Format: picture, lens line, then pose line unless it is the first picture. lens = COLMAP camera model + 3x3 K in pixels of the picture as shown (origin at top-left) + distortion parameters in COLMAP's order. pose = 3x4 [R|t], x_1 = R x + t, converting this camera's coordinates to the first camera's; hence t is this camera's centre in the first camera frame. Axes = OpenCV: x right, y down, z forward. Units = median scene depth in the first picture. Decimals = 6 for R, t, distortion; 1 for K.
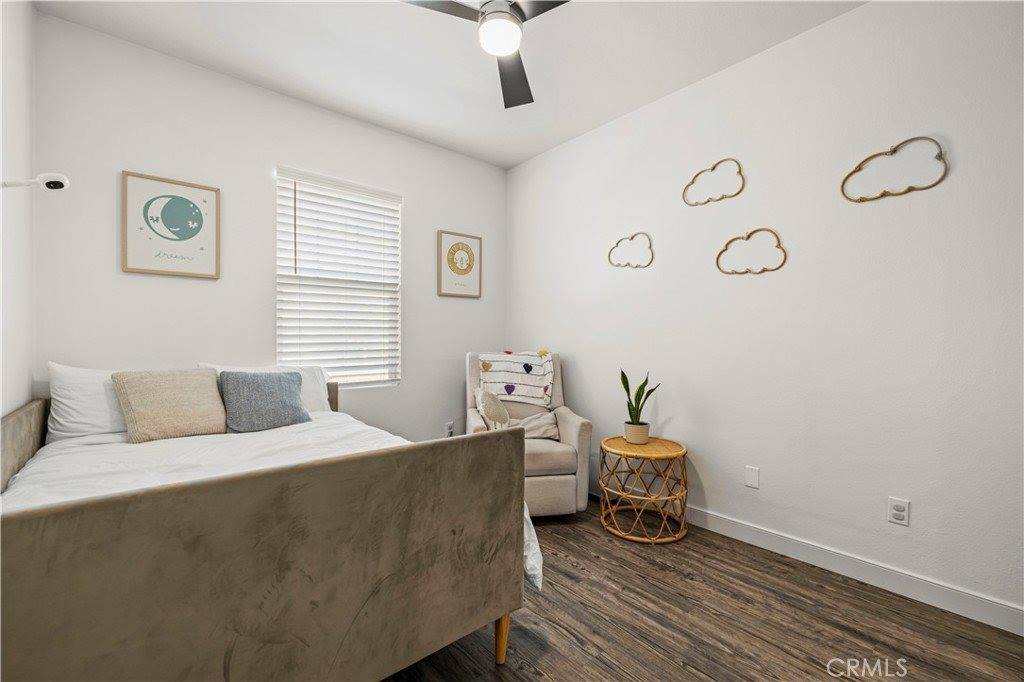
lens RADIAL K [[428.6, 0, 503.7], [0, 428.6, 341.6], [0, 0, 1]] dist [-0.000136, -0.000059]
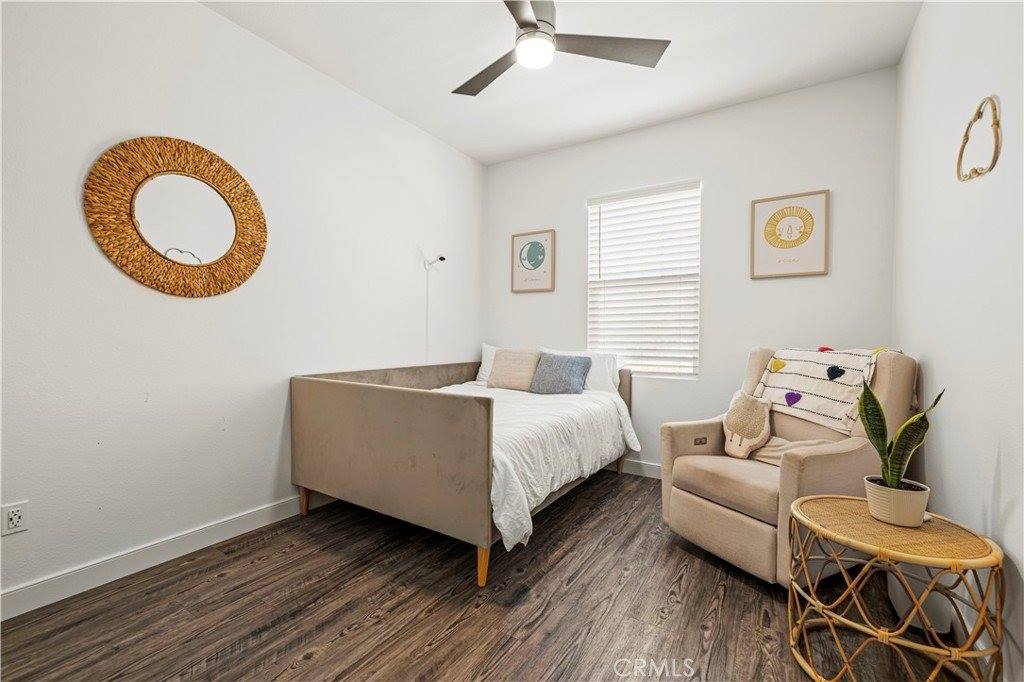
lens RADIAL K [[428.6, 0, 503.0], [0, 428.6, 336.2], [0, 0, 1]] dist [-0.000136, -0.000059]
pose [[0.307247, 0.003263, -0.951624, 0.581890], [-0.011093, 0.999938, -0.000153, 0.011455], [0.951565, 0.010603, 0.307264, 0.326715]]
